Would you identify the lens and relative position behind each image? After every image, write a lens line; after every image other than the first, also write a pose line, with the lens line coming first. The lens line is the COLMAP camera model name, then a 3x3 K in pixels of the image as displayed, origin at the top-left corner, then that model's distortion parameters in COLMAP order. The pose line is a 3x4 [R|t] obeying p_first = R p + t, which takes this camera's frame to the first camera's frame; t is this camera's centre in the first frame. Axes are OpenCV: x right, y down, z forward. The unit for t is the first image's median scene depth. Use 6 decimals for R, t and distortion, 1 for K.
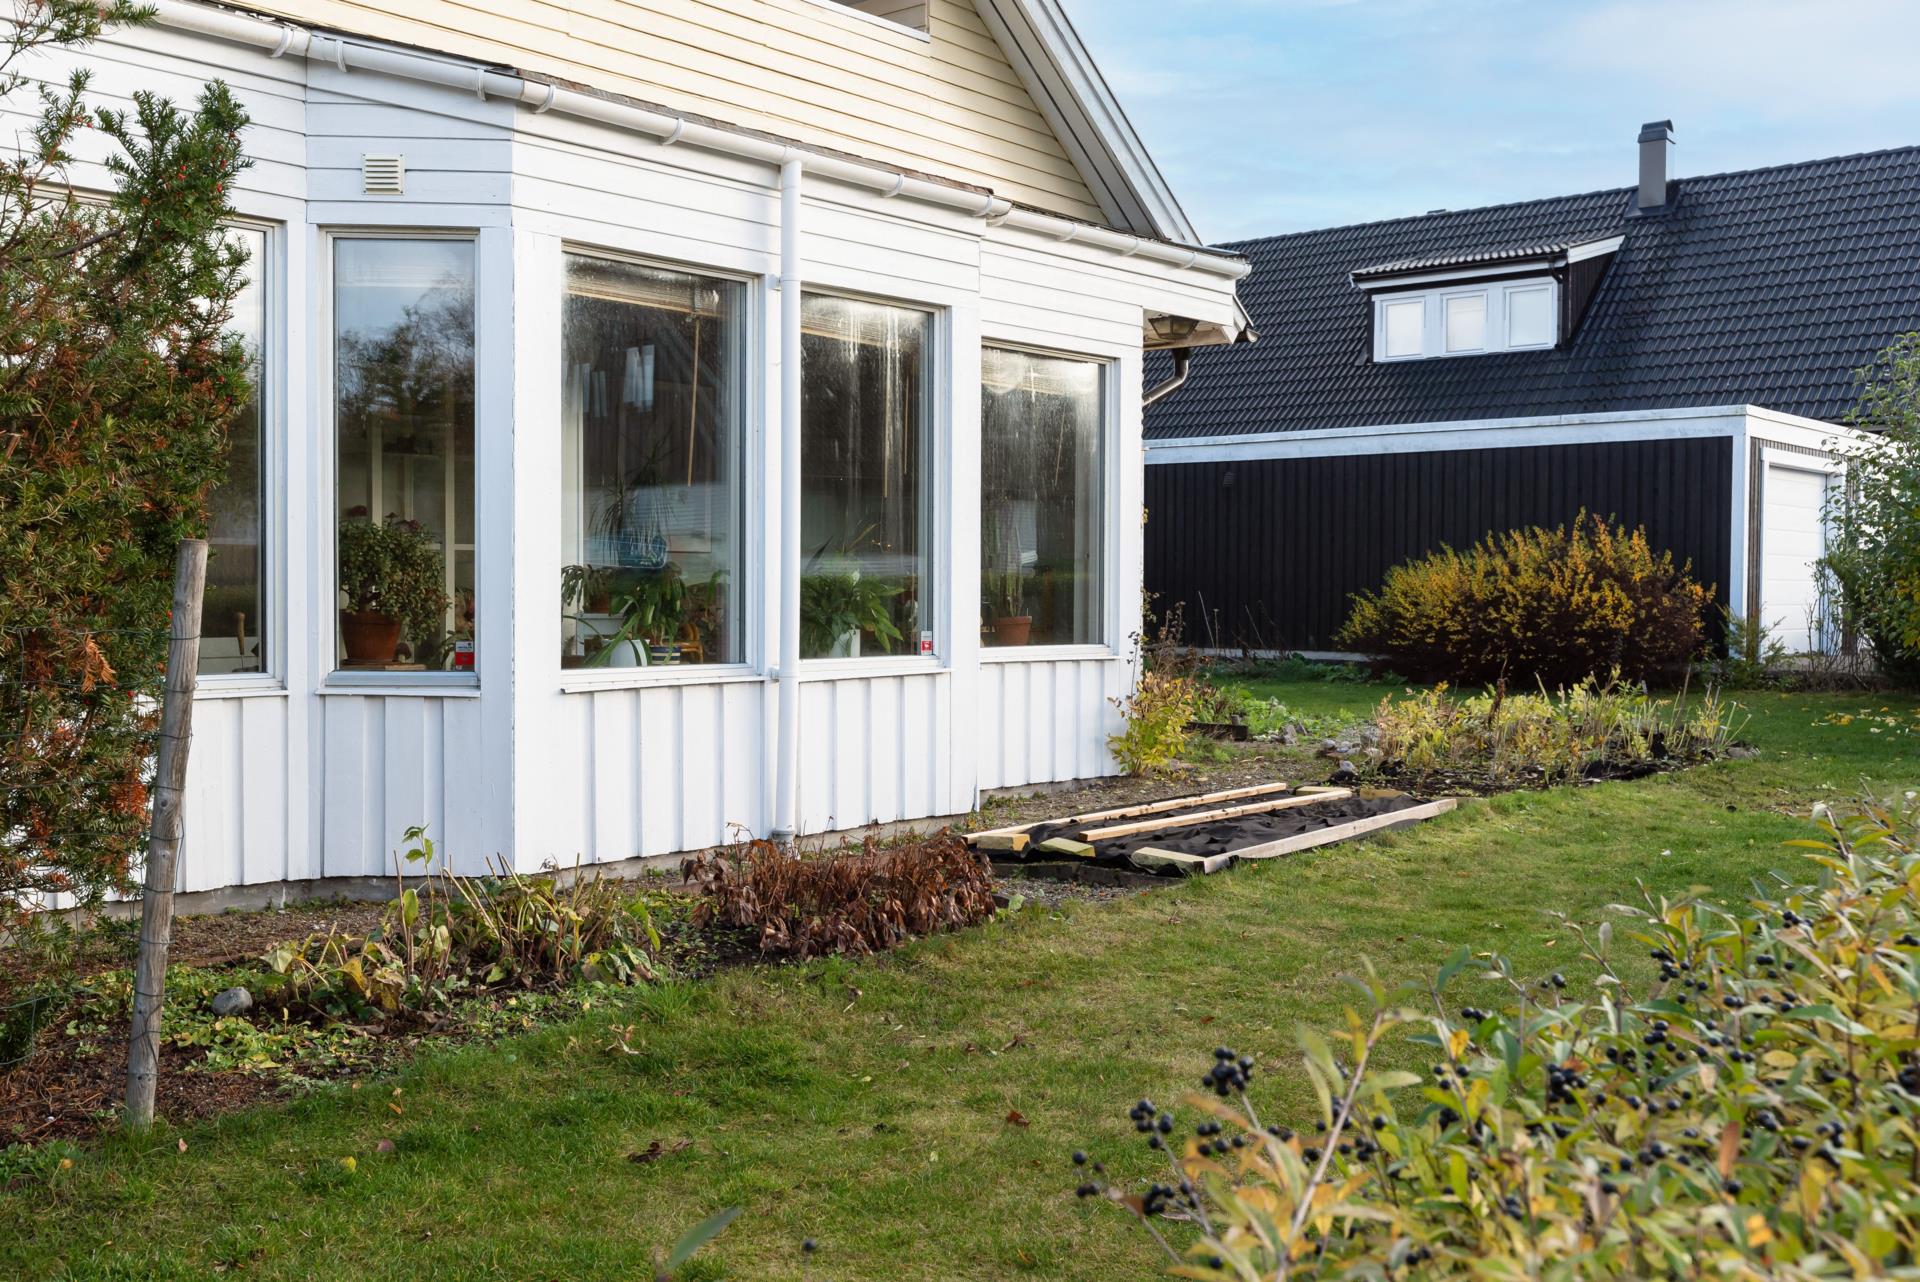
lens RADIAL K [[1784.2, 0, 959.4], [0, 1784.2, 640.3], [0, 0, 1]] dist [0.002178, 0.000000]
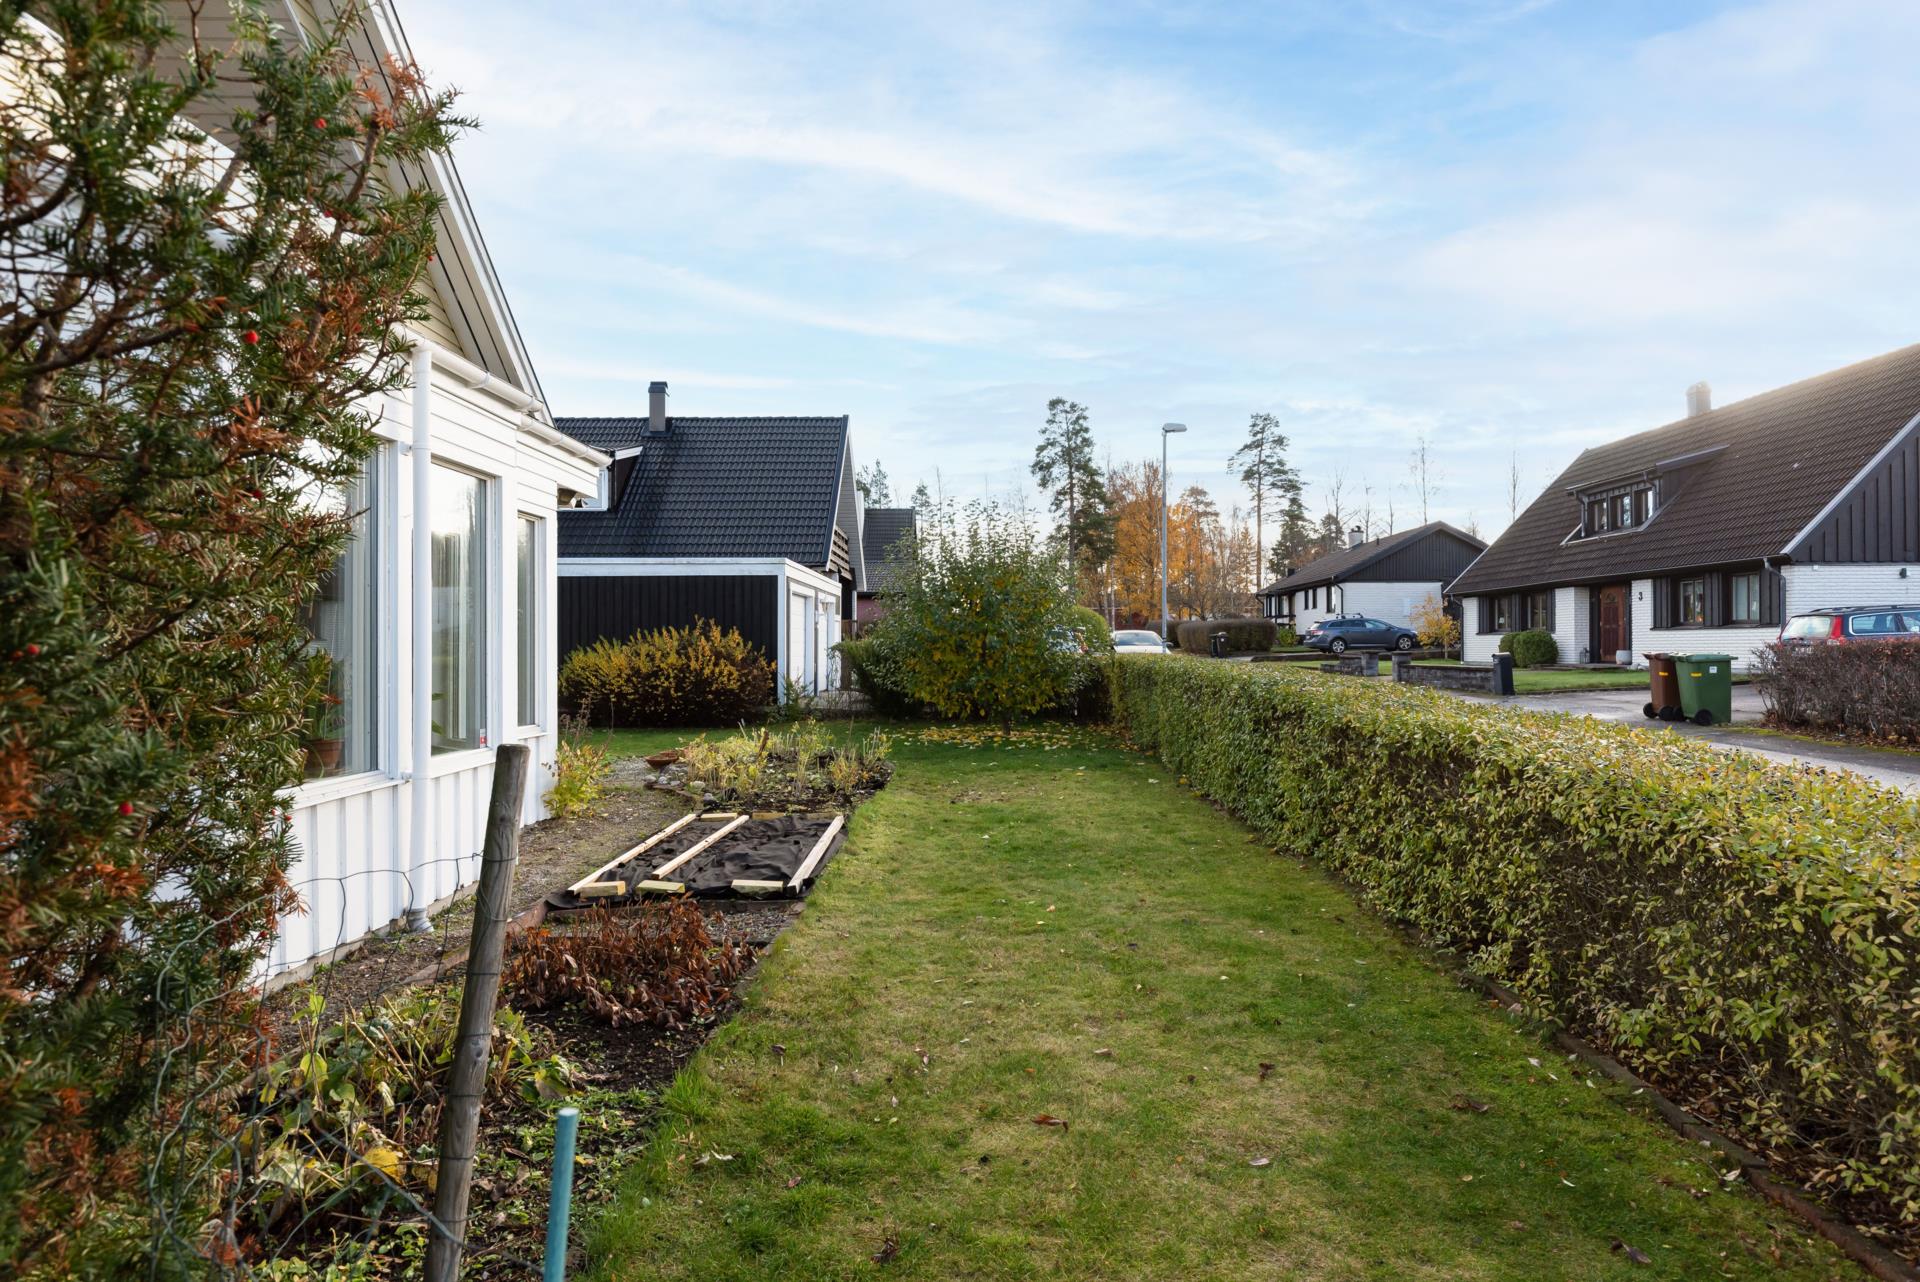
lens RADIAL K [[1078.6, 0, 961.2], [0, 1078.6, 637.2], [0, 0, 1]] dist [0.026815, 0.000172]
pose [[0.759152, 0.000785, 0.650913, -0.123729], [0.025513, 0.999195, -0.030961, -0.017628], [-0.650413, 0.040111, 0.758521, 0.087411]]
